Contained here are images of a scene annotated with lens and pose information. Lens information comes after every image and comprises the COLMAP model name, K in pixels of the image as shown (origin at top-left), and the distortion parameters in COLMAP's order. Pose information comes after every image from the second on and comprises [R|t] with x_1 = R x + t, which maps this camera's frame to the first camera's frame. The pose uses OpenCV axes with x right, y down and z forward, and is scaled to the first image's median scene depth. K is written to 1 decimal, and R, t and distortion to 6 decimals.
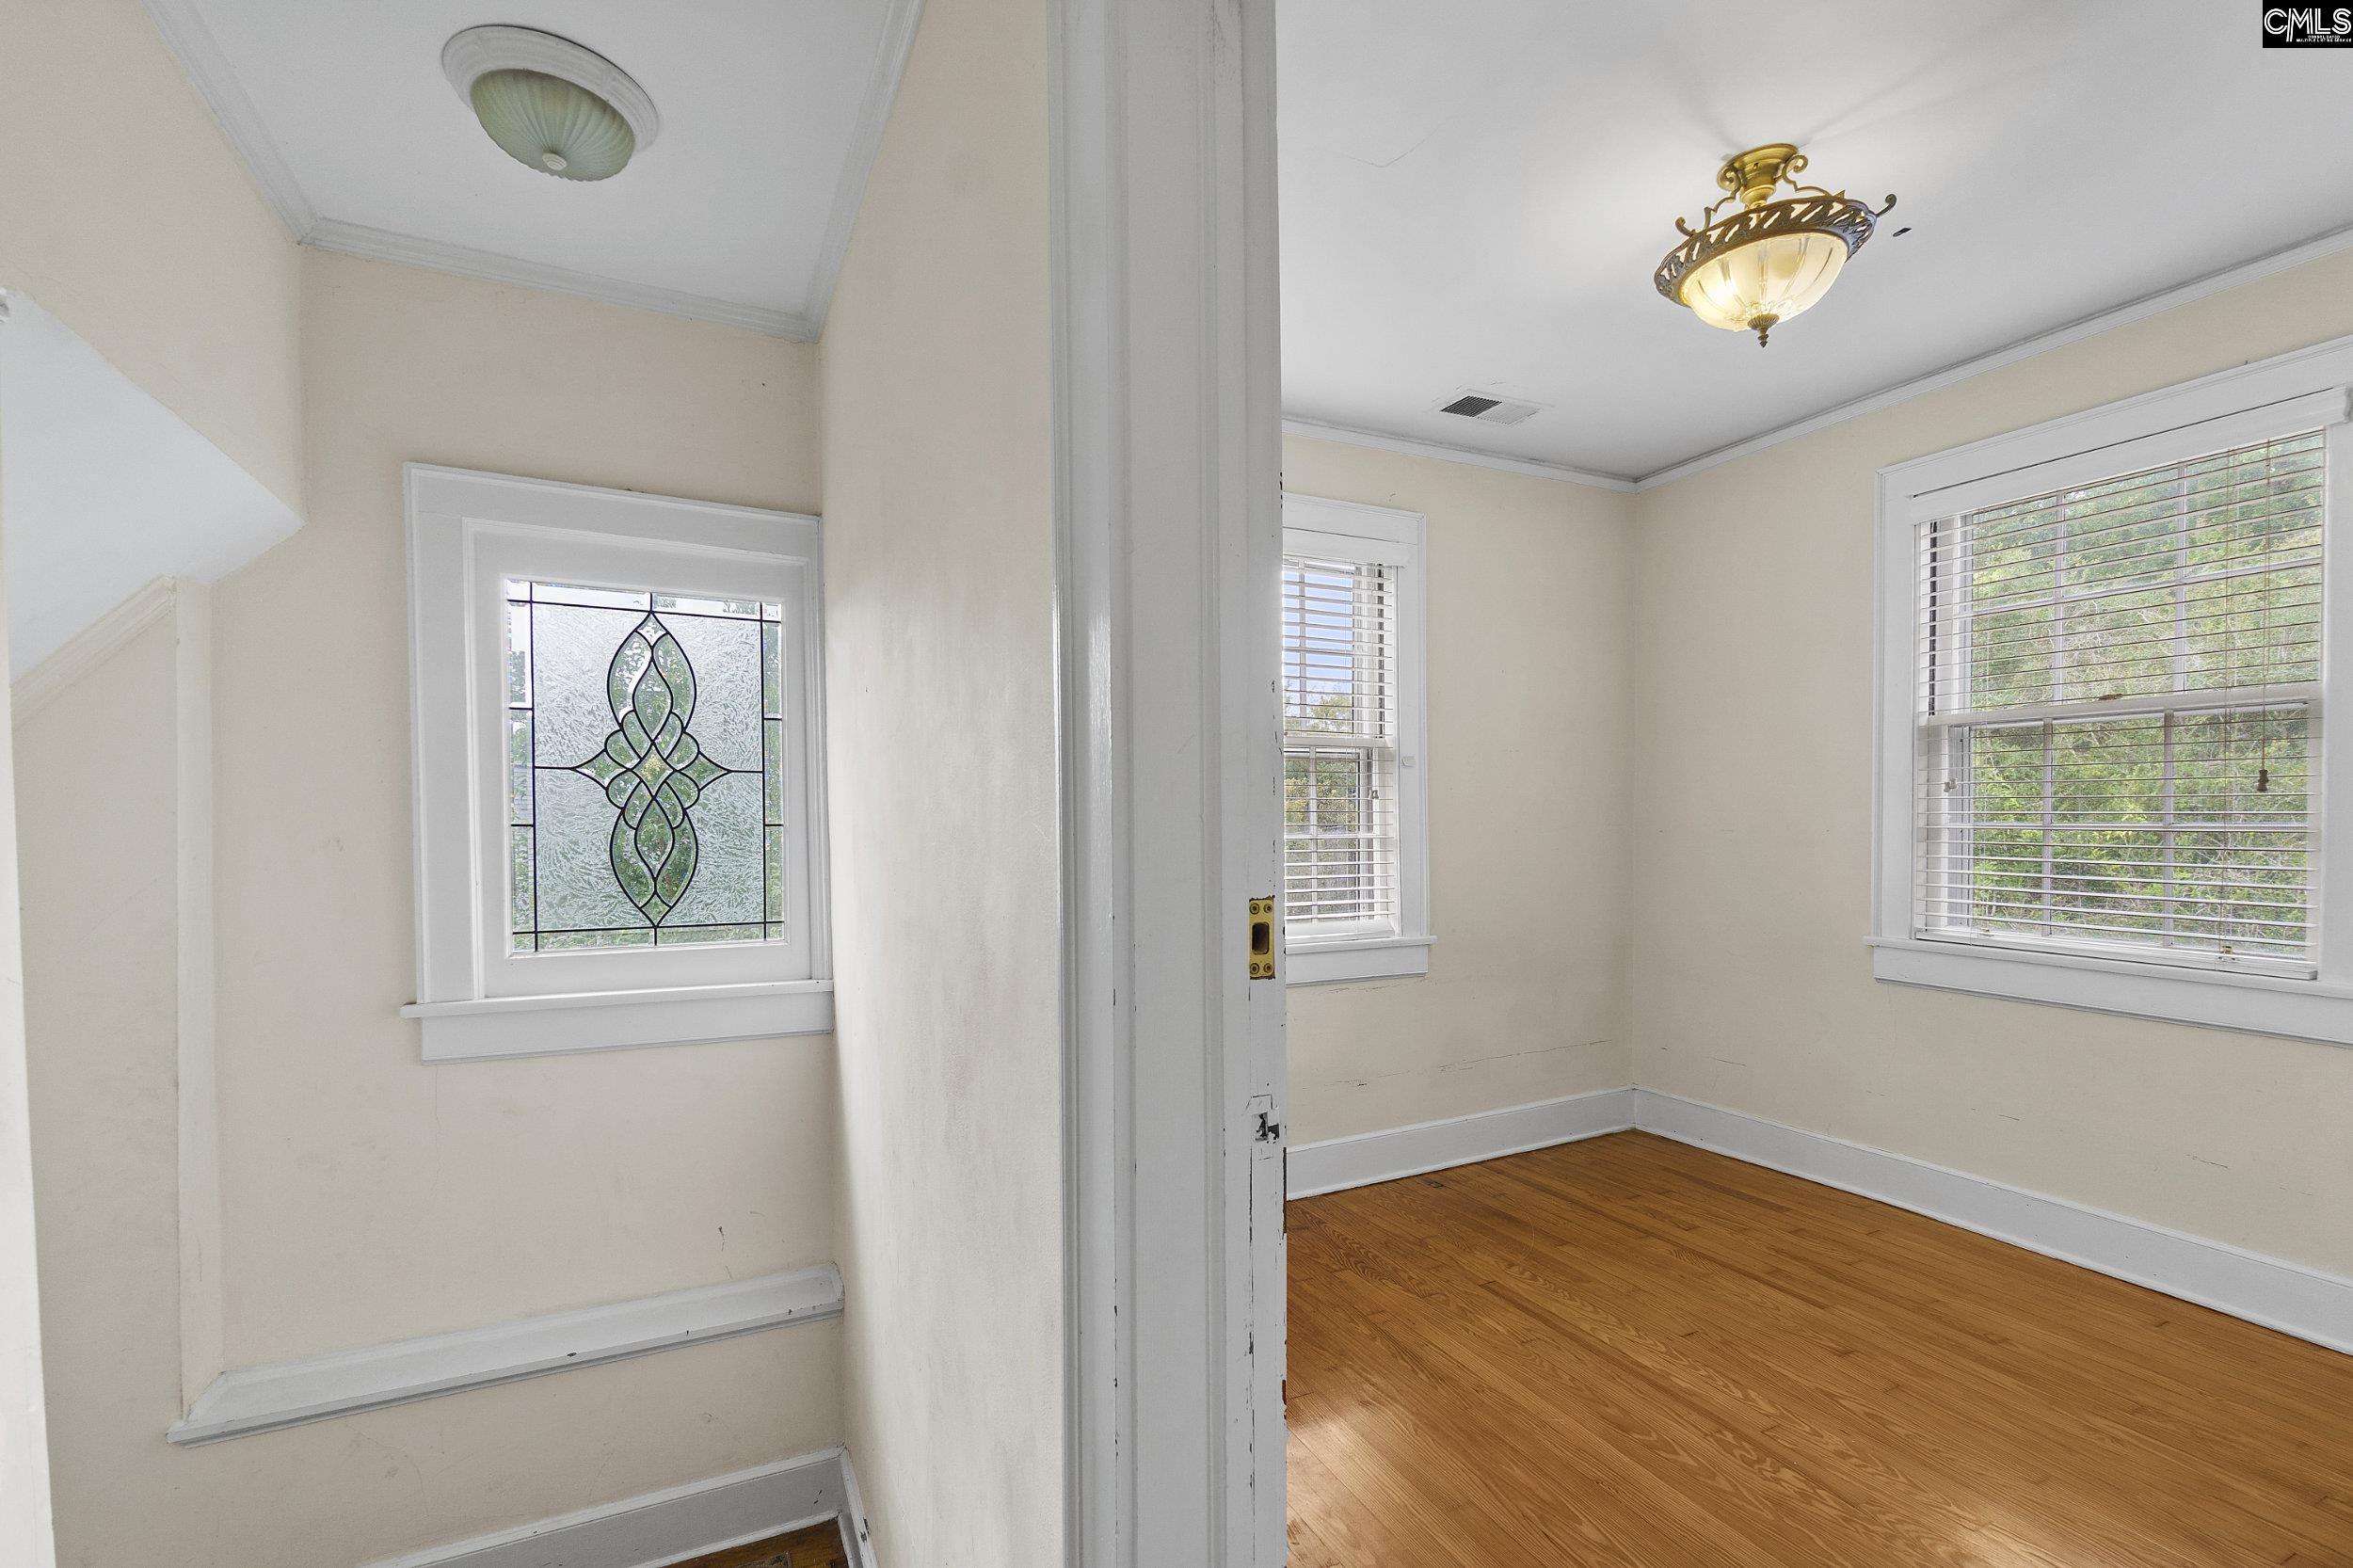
lens RADIAL K [[1023.1, 0, 1178.3], [0, 1023.1, 832.6], [0, 0, 1]] dist [-0.002861, 0.001497]
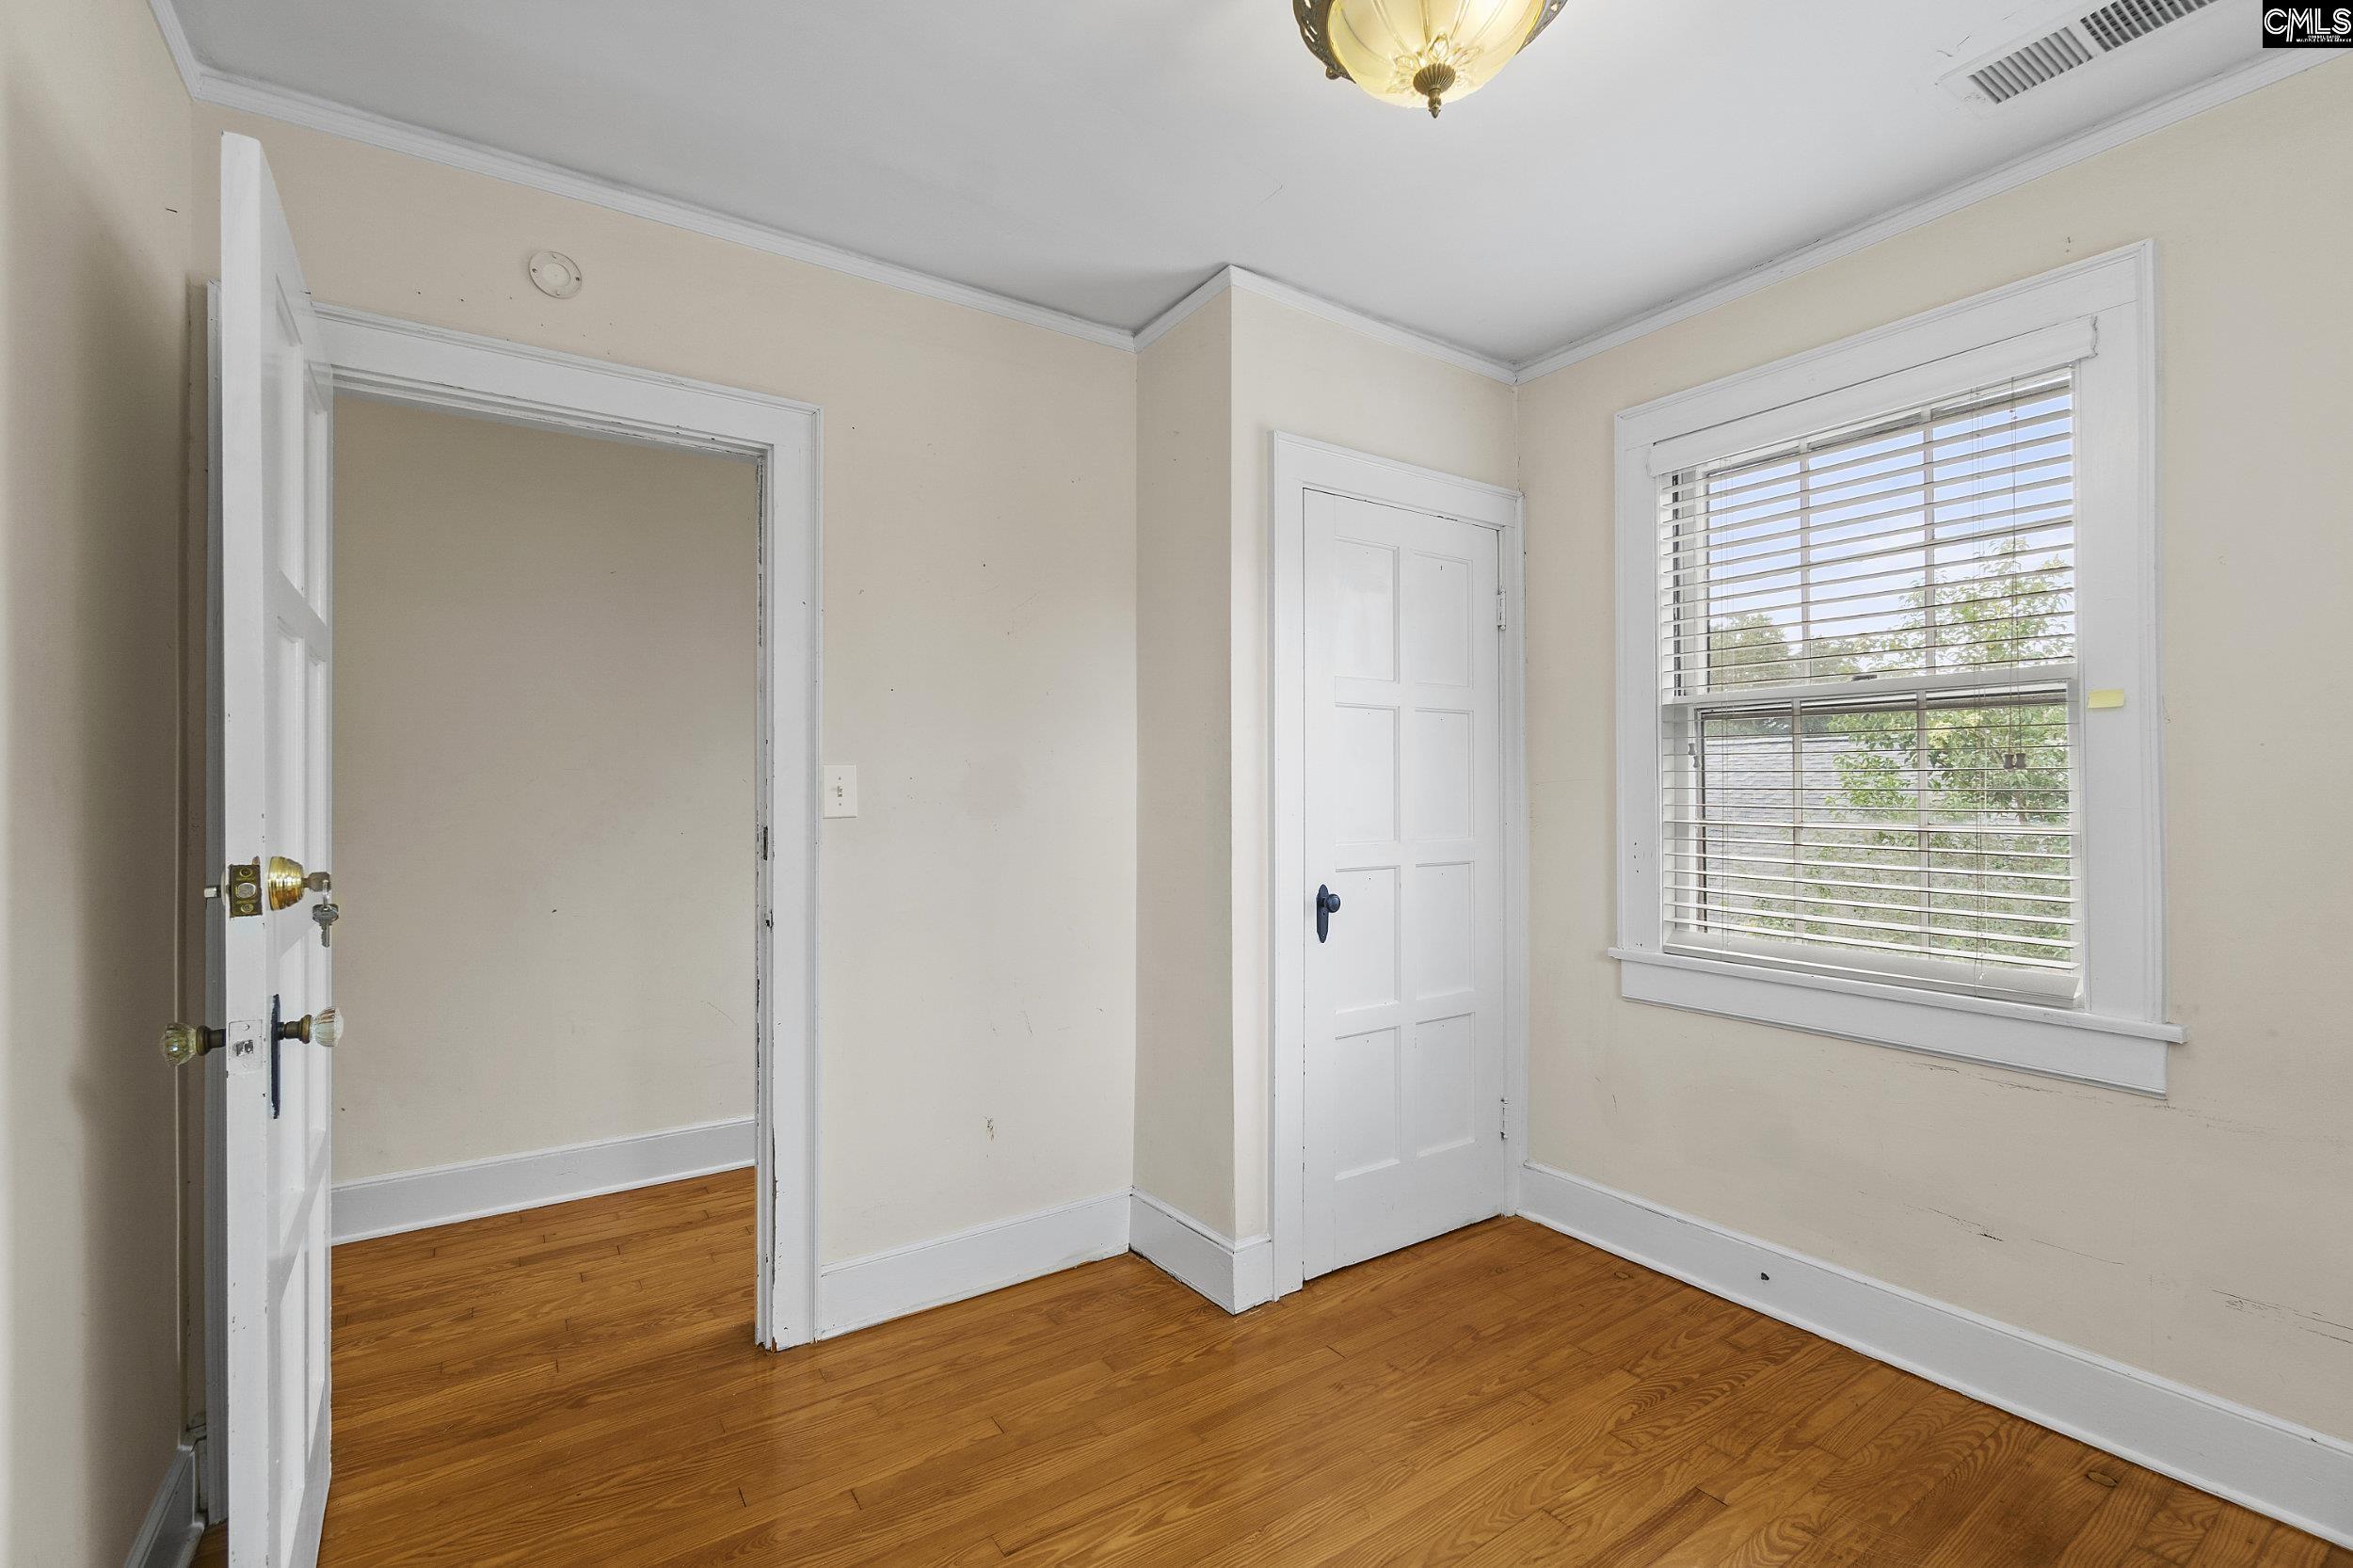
lens RADIAL K [[1023.1, 0, 1191.2], [0, 1023.1, 792.2], [0, 0, 1]] dist [-0.002861, 0.001497]
pose [[0.152364, 0.002600, -0.988321, 0.807655], [-0.022515, 0.999746, -0.000841, -0.008139], [0.988068, 0.022380, 0.152384, 0.493307]]
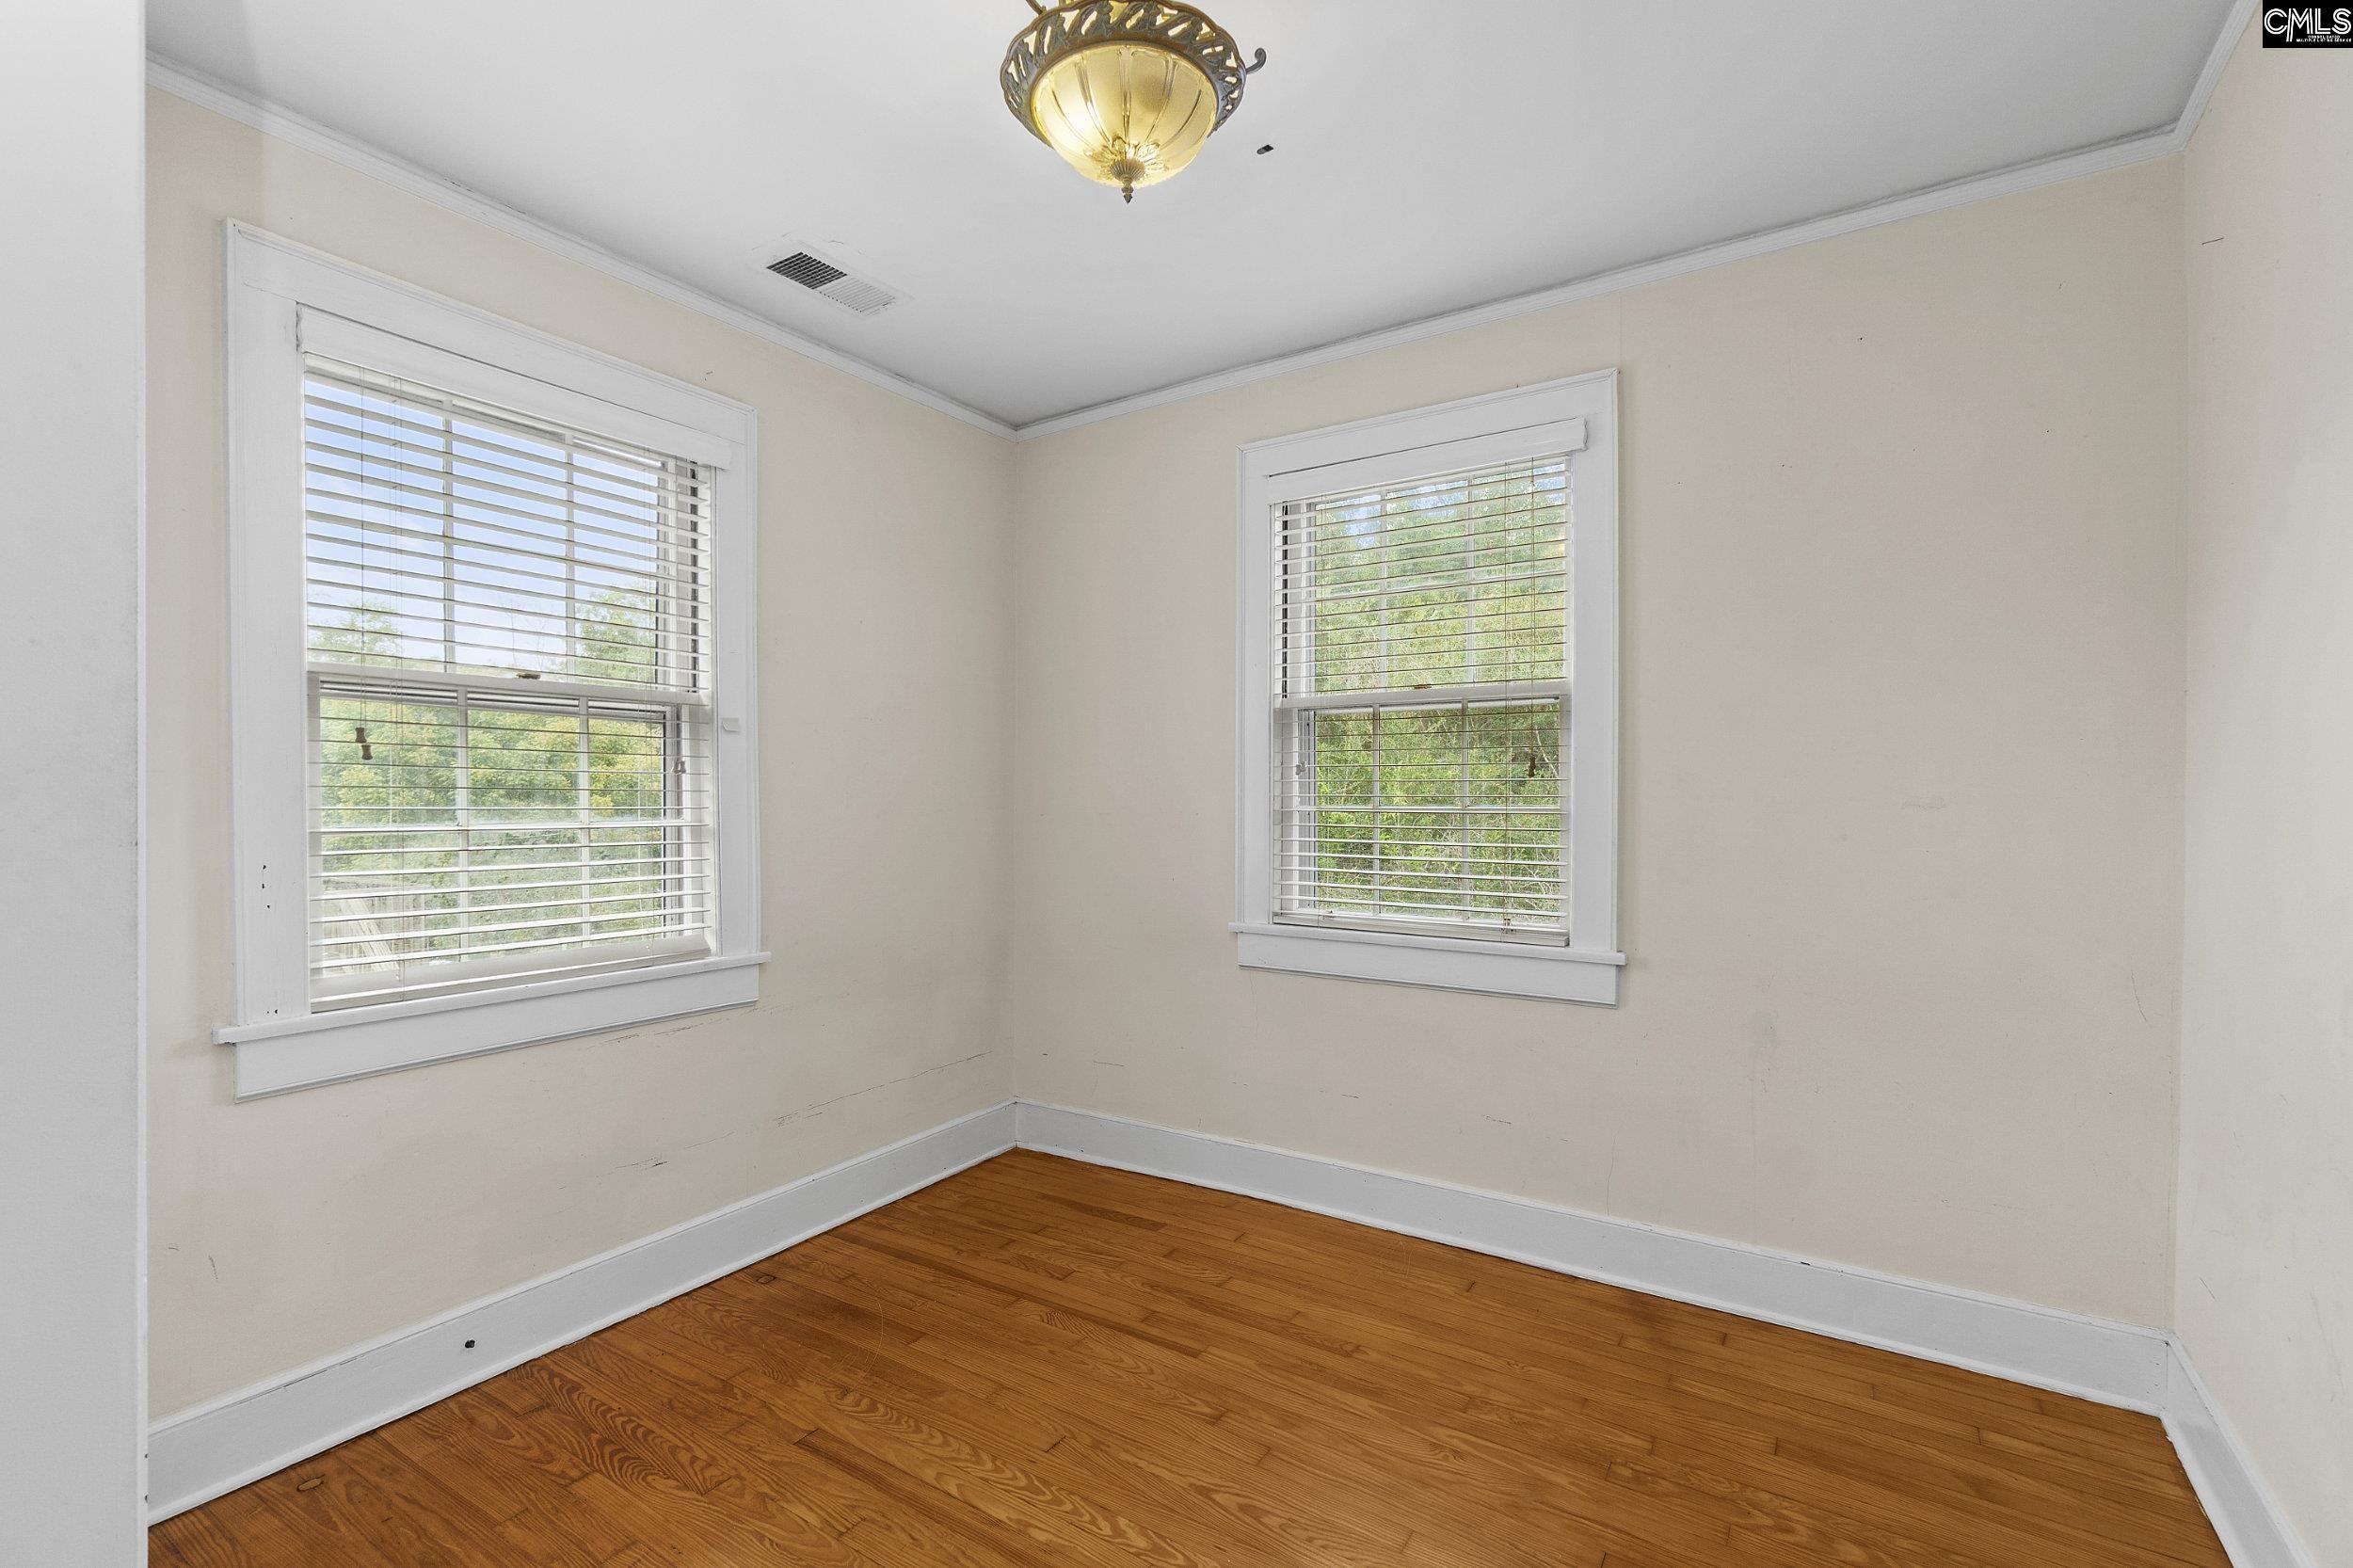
lens RADIAL K [[1023.1, 0, 1175.8], [0, 1023.1, 798.5], [0, 0, 1]] dist [-0.002861, 0.001497]
pose [[0.853875, 0.004904, 0.520455, 0.129336], [0.004346, 0.999854, -0.016551, -0.000559], [-0.520460, 0.016395, 0.853729, 0.207700]]
